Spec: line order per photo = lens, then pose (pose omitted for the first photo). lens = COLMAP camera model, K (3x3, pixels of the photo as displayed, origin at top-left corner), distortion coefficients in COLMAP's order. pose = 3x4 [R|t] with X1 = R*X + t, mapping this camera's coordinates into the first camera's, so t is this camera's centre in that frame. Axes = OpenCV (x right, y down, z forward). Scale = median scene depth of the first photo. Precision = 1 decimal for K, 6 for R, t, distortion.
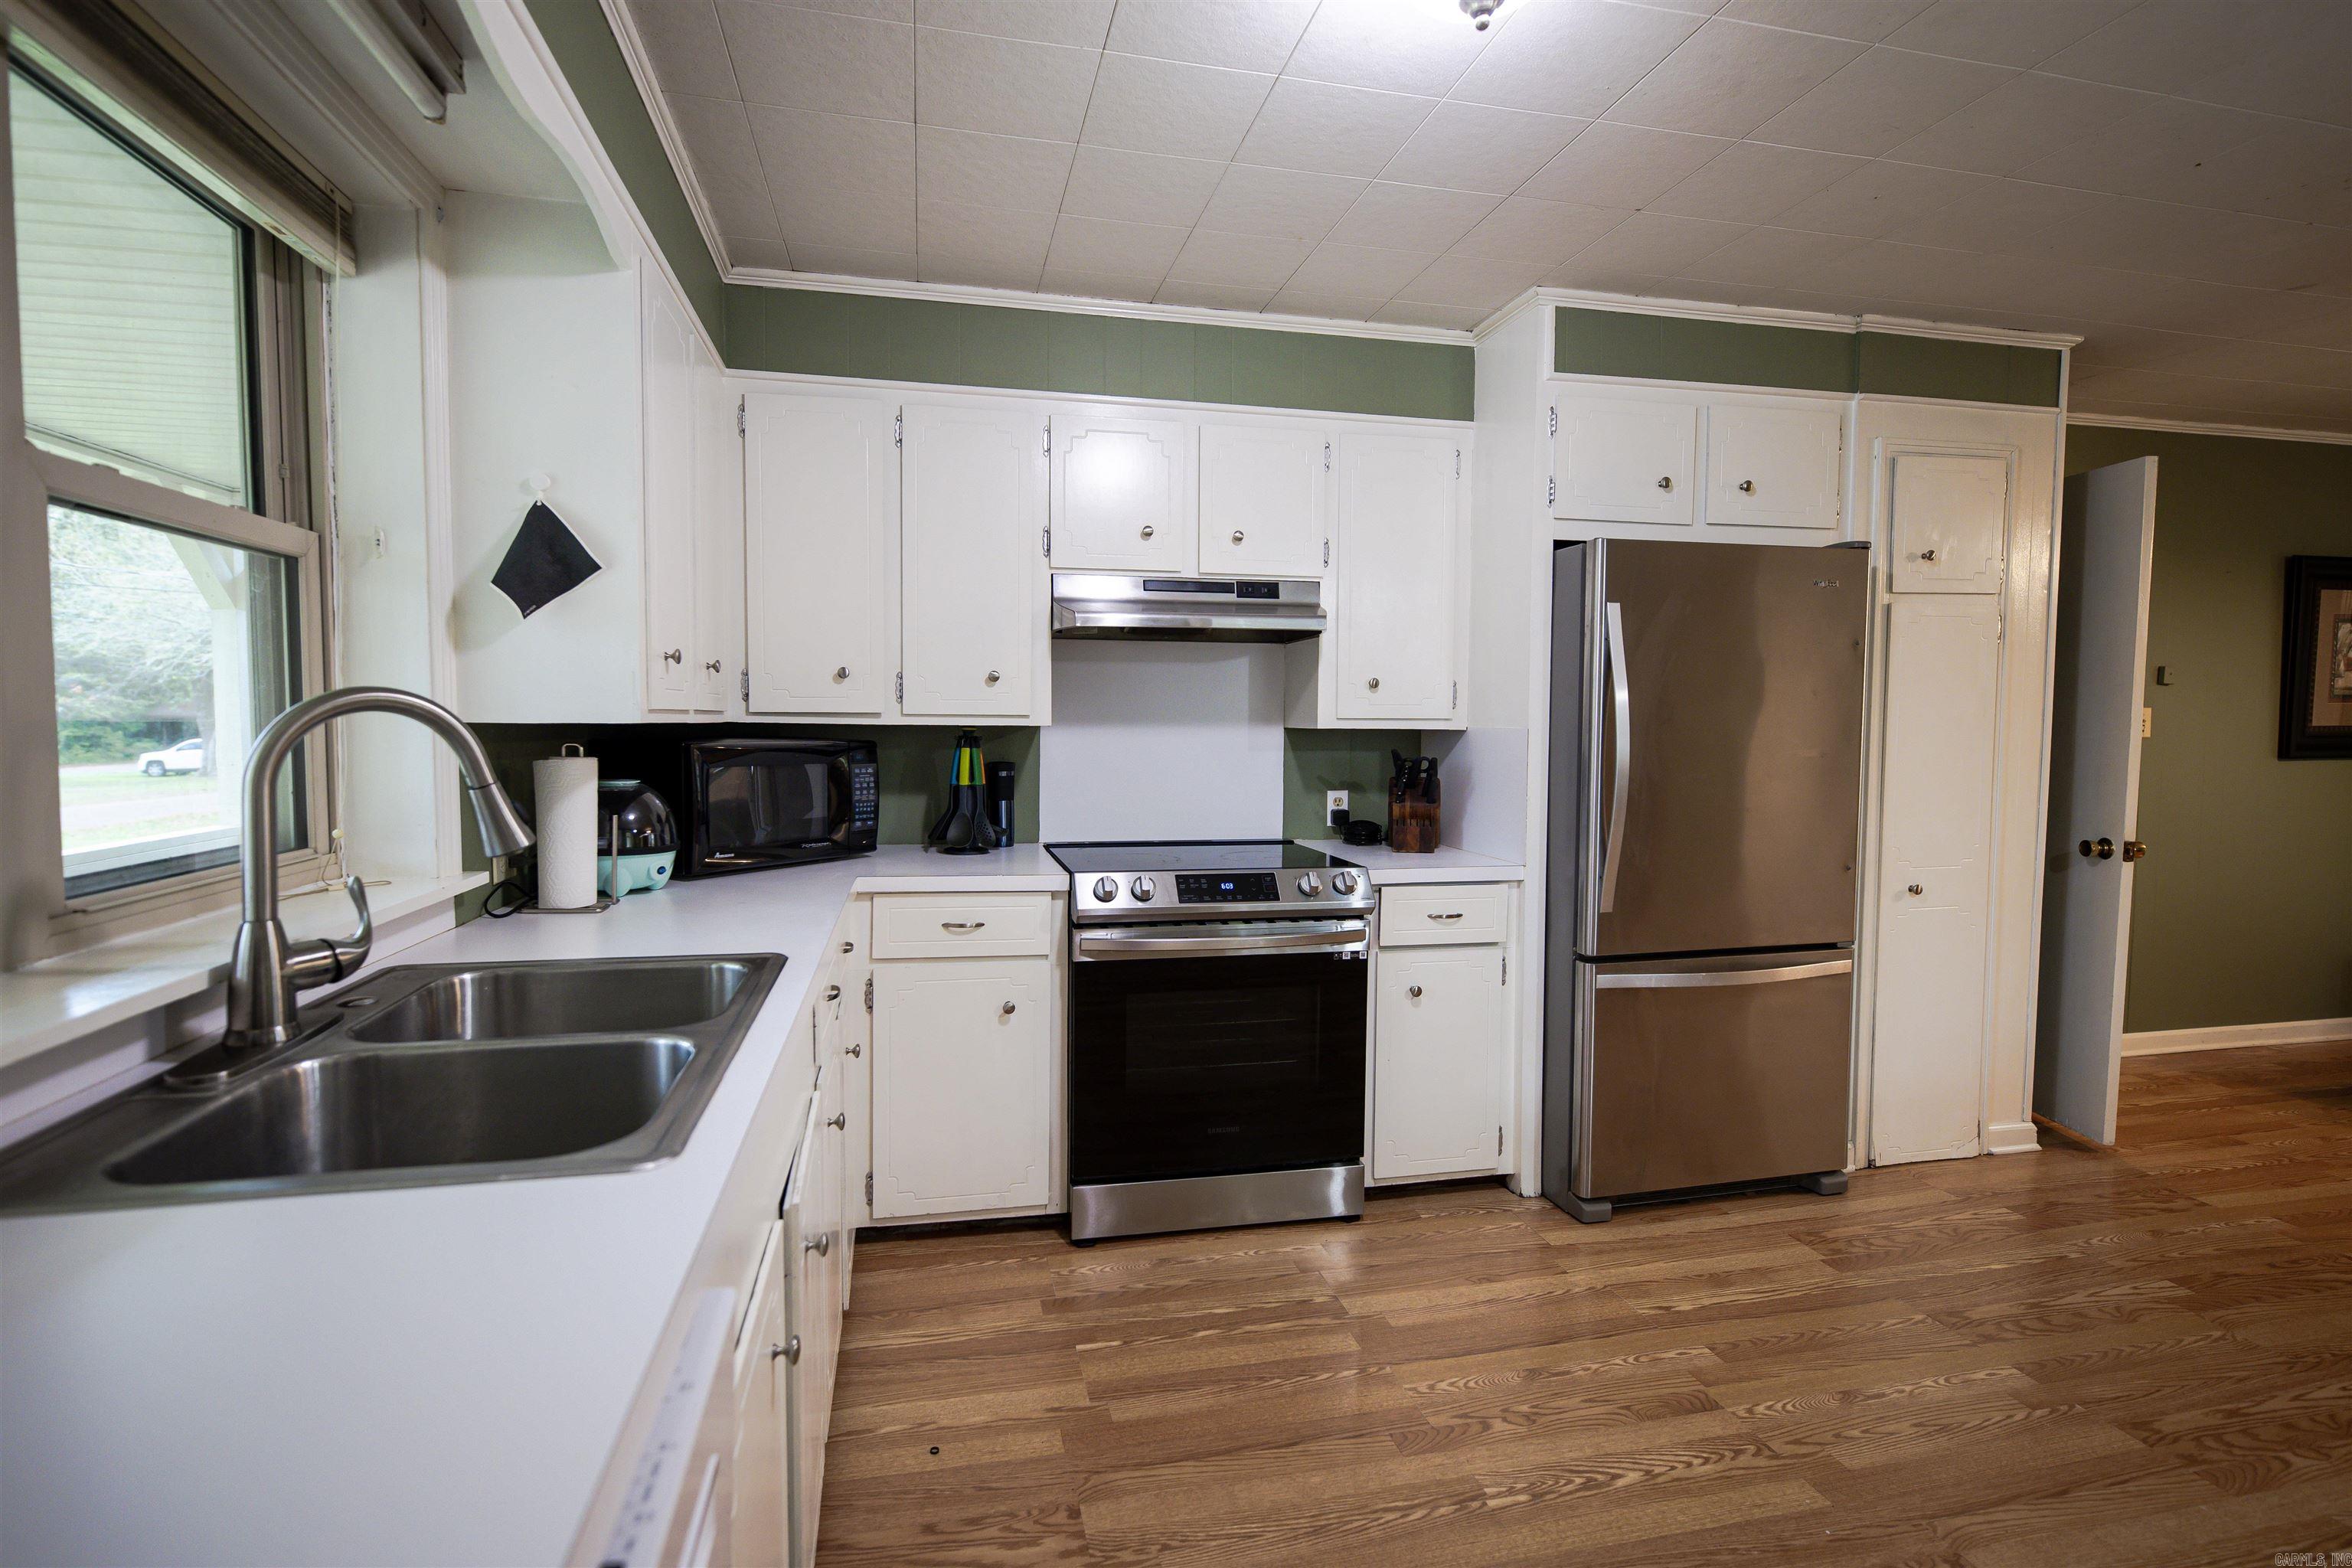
lens RADIAL K [[1098.6, 0, 1179.2], [0, 1098.6, 777.6], [0, 0, 1]] dist [0.005244, -0.002955]
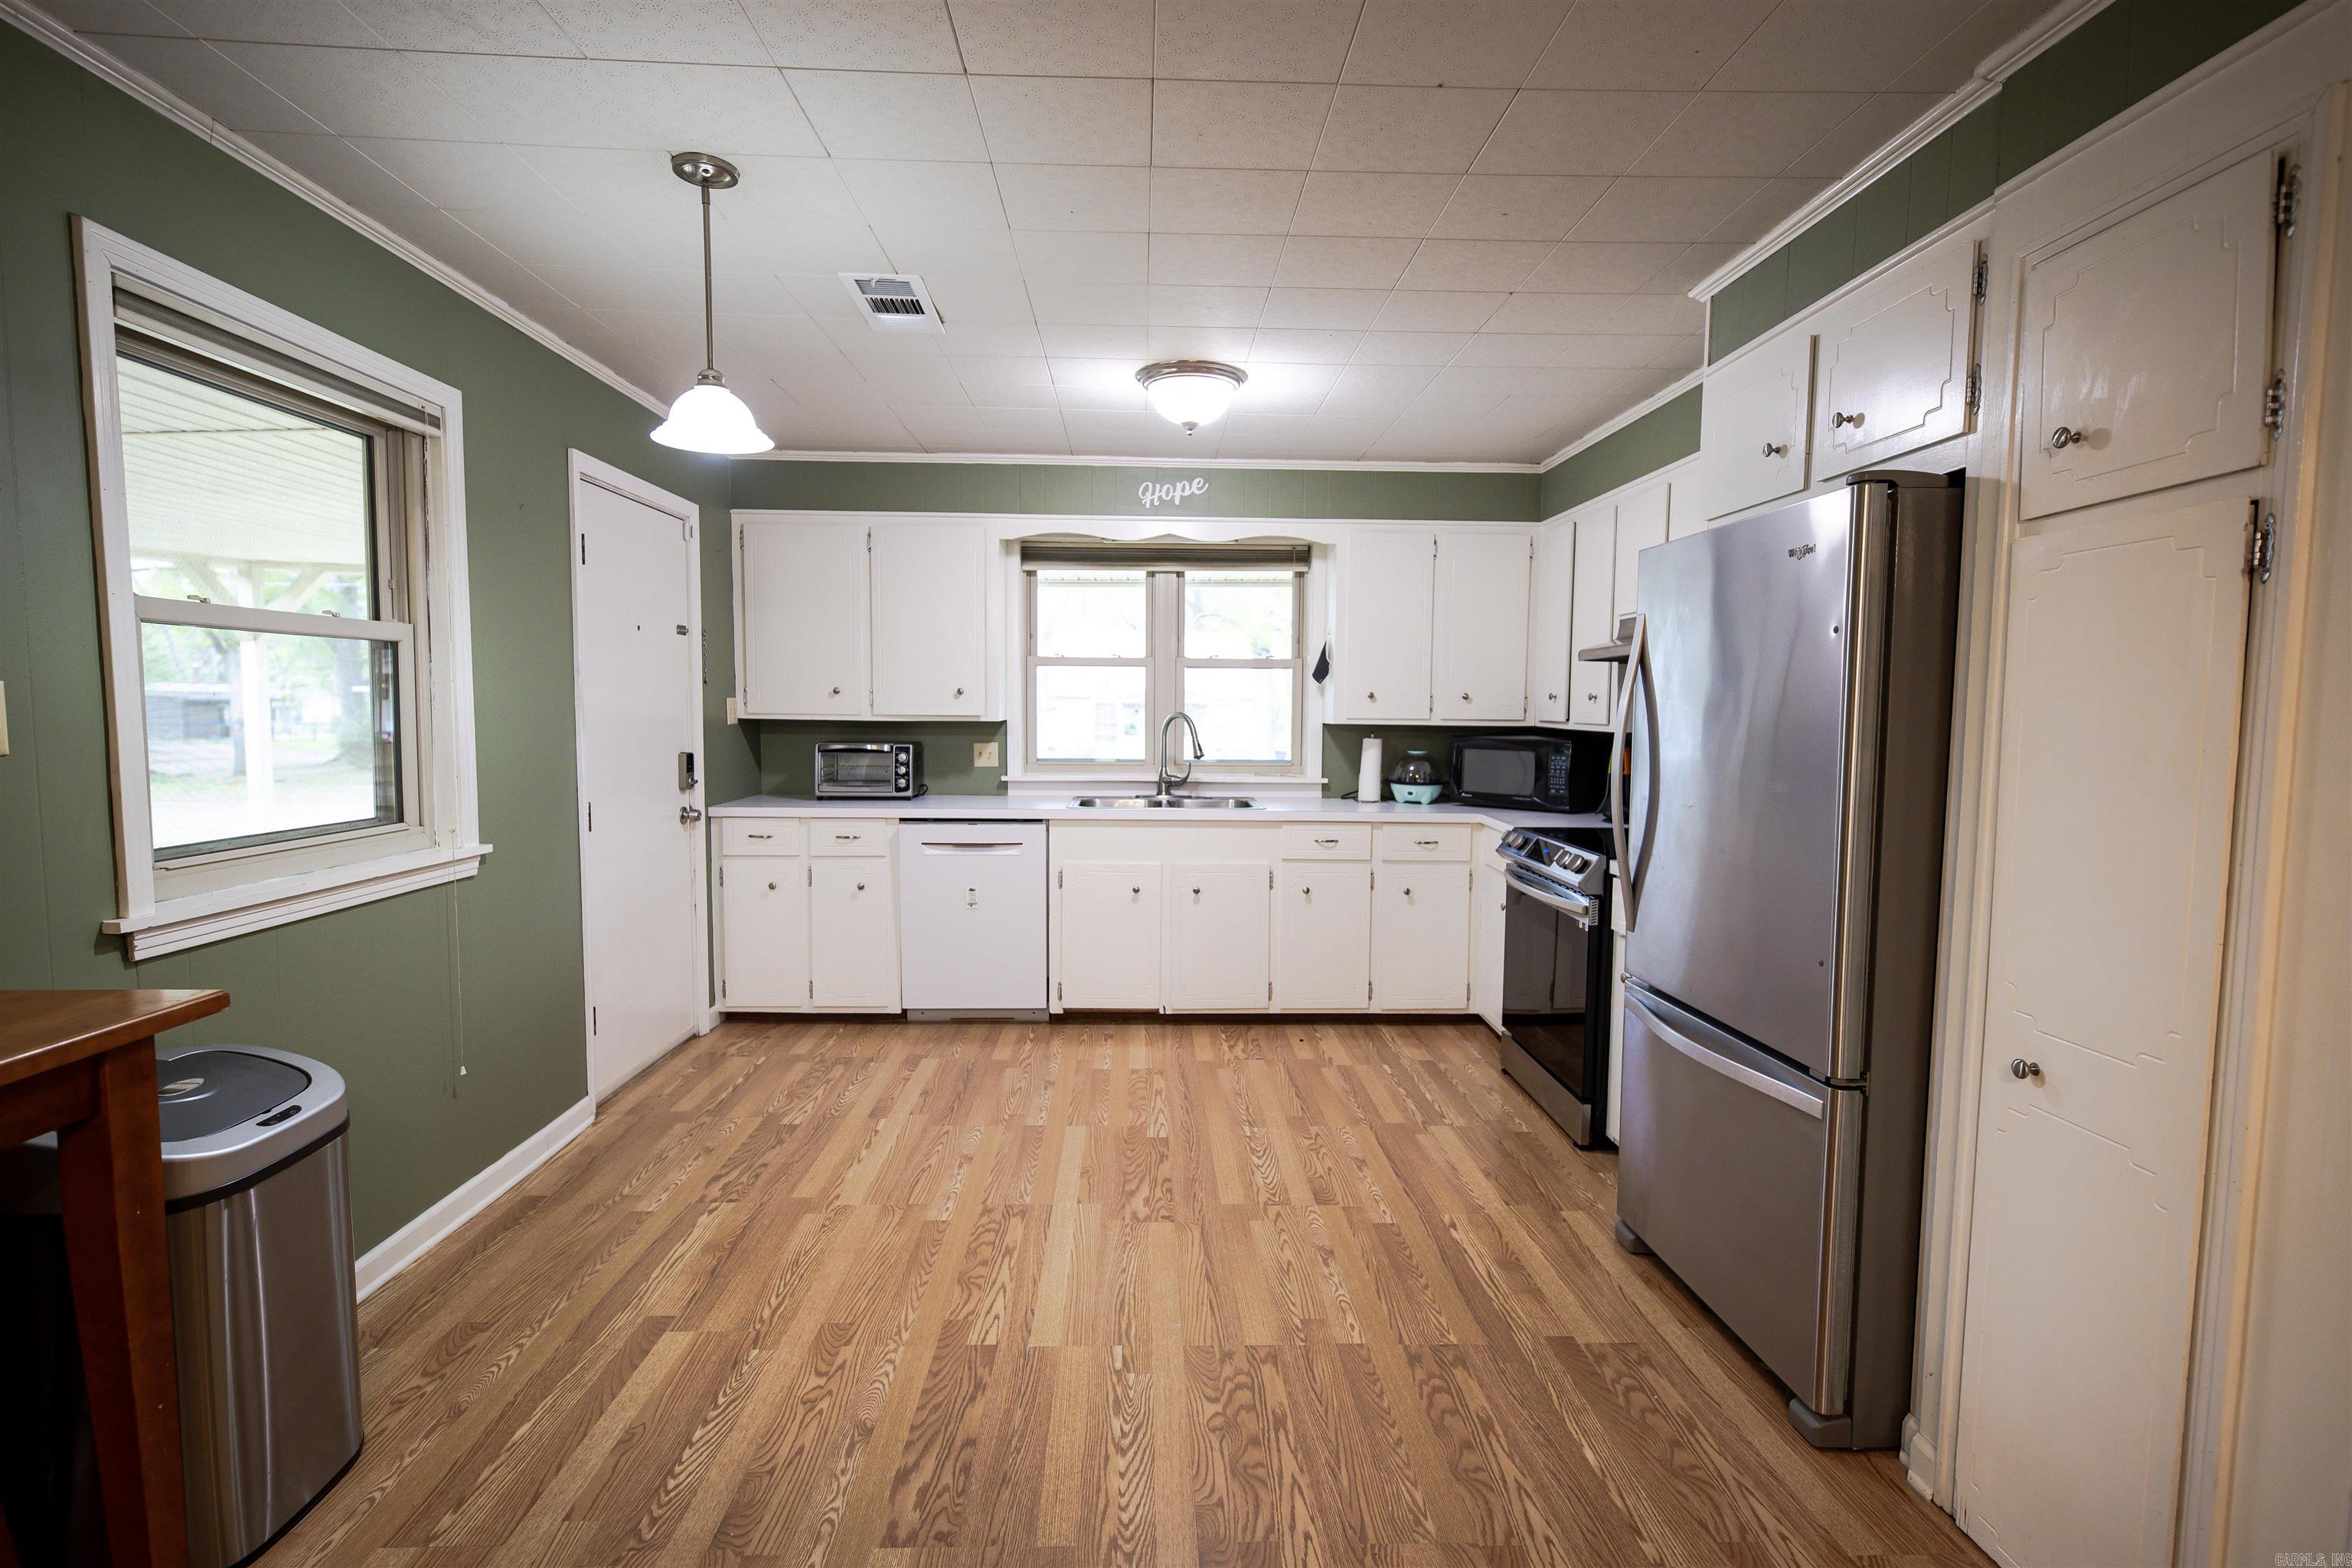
lens RADIAL K [[1098.6, 0, 1176.7], [0, 1098.6, 794.0], [0, 0, 1]] dist [0.005244, -0.002955]
pose [[-0.178028, 0.072950, -0.981318, 1.434297], [-0.065273, 0.994177, 0.085747, -0.056818], [0.981858, 0.079319, -0.172230, 0.771635]]
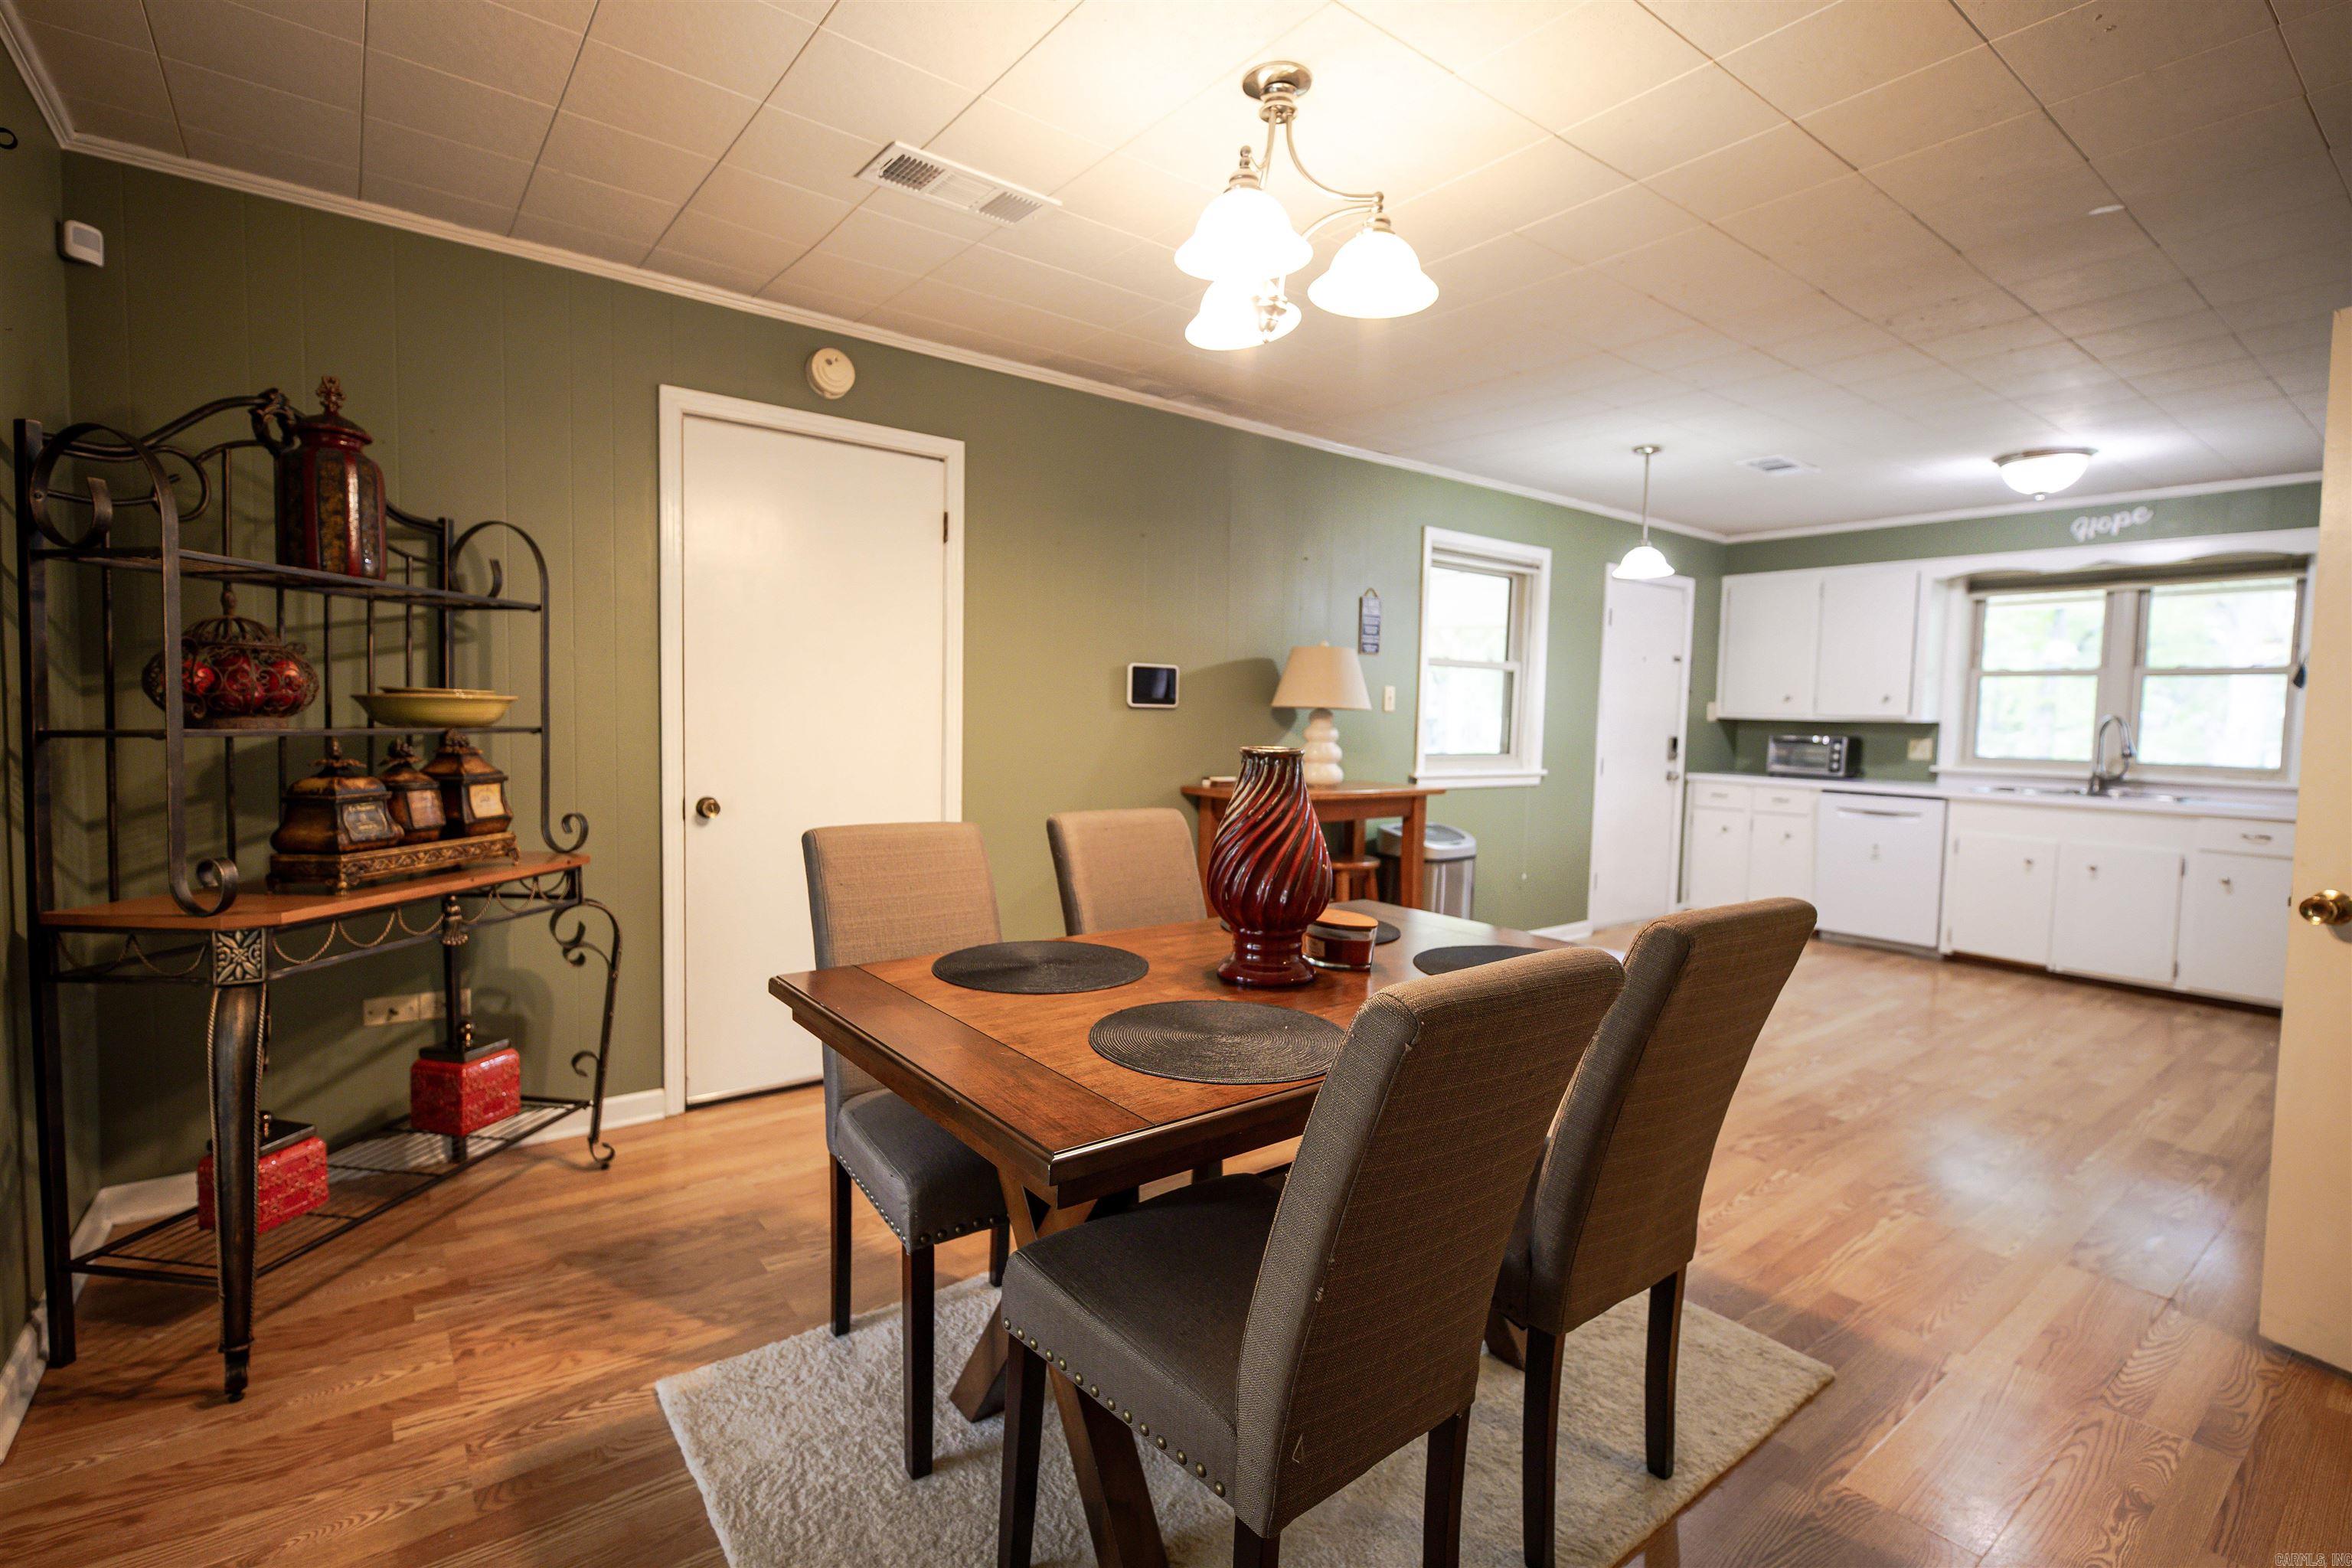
lens RADIAL K [[1098.6, 0, 1163.3], [0, 1098.6, 767.4], [0, 0, 1]] dist [0.005244, -0.002955]
pose [[-0.902037, -0.004430, -0.431637, 2.093014], [-0.052868, 0.993553, 0.100288, -0.053382], [0.428409, 0.113283, -0.896455, 1.522770]]
